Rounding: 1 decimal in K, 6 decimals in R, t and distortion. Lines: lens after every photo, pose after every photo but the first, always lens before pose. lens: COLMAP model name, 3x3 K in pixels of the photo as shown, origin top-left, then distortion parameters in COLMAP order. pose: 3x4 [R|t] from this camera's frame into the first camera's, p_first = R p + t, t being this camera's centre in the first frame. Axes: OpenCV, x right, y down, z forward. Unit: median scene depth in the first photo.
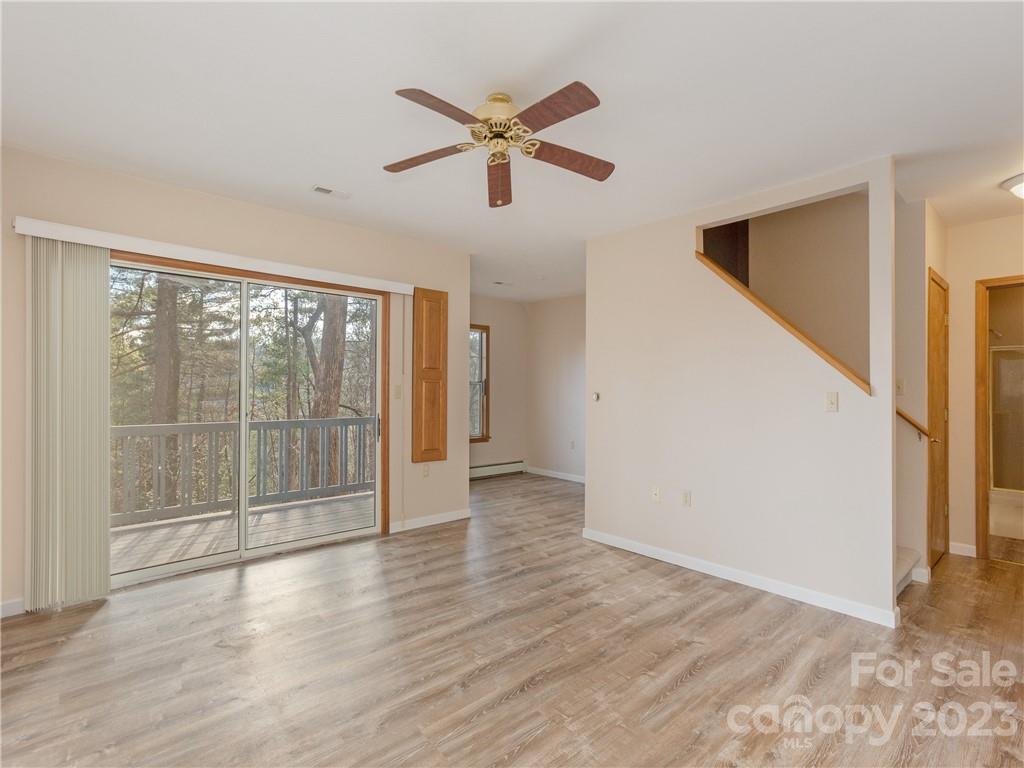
lens RADIAL K [[521.1, 0, 508.9], [0, 521.1, 383.3], [0, 0, 1]] dist [-0.022980, 0.005374]
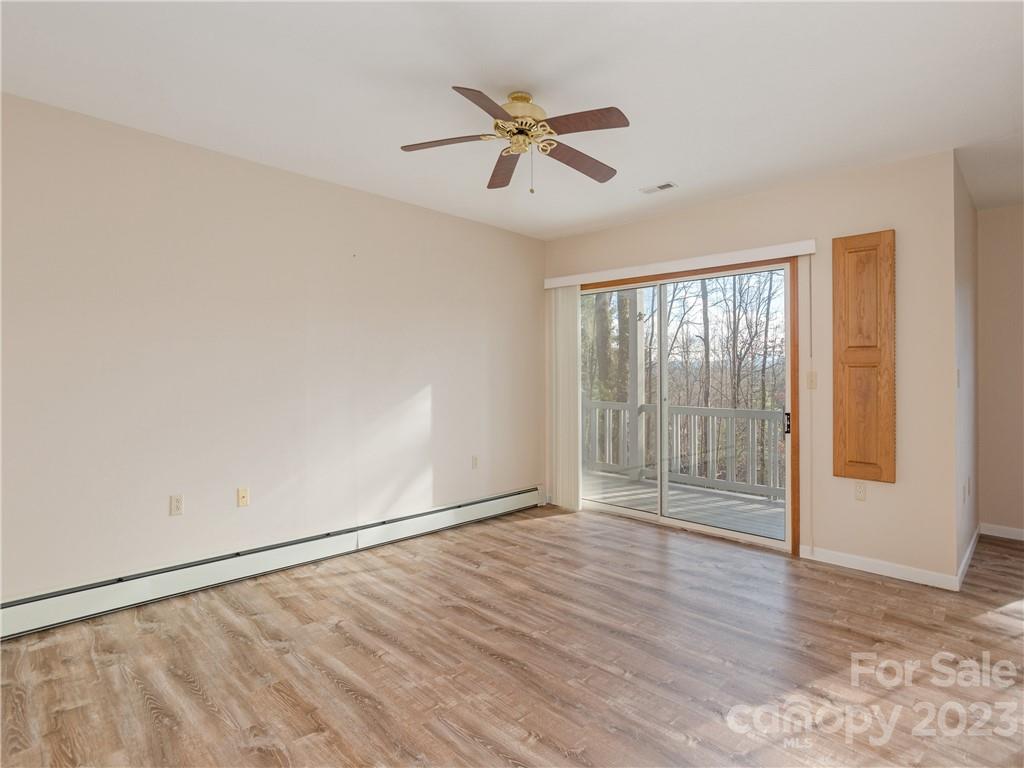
lens RADIAL K [[567.9, 0, 507.9], [0, 567.9, 384.0], [0, 0, 1]] dist [-0.034866, 0.014524]
pose [[-0.001695, 0.009095, -0.999957, 0.744568], [0.008905, 0.999919, 0.009080, 0.012076], [0.999959, -0.008889, -0.001776, 0.648136]]
